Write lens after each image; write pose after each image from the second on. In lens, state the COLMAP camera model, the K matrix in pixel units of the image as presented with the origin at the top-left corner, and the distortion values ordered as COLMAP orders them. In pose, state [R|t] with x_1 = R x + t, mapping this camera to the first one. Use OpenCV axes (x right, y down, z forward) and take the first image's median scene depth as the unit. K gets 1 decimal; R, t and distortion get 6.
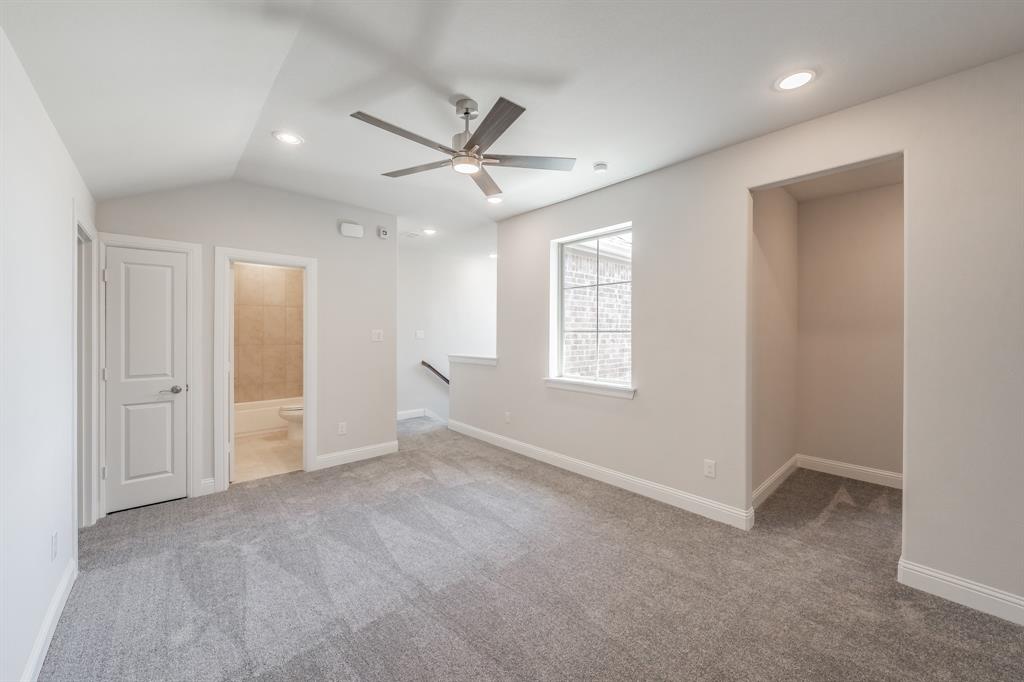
lens RADIAL K [[376.6, 0, 544.5], [0, 376.6, 329.8], [0, 0, 1]] dist [0.001121, 0.000041]
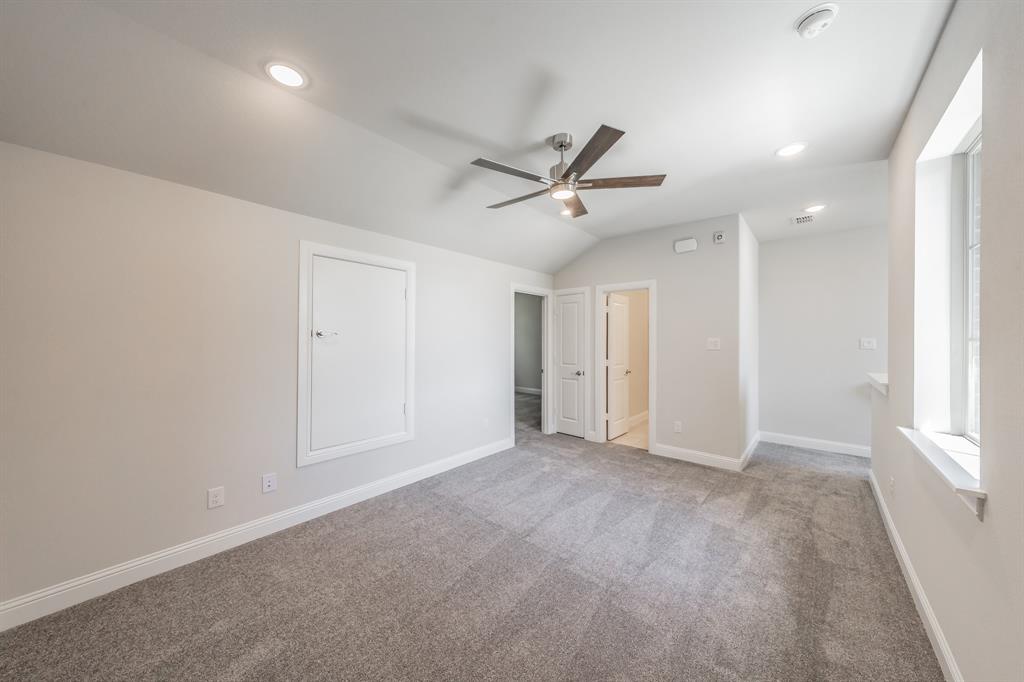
lens RADIAL K [[357.4, 0, 512.6], [0, 357.4, 332.3], [0, 0, 1]] dist [-0.000008, 0.000116]
pose [[0.080616, -0.018272, -0.996578, 0.576964], [0.005676, 0.999824, -0.017873, -0.000772], [0.996729, -0.004216, 0.080705, 0.519017]]
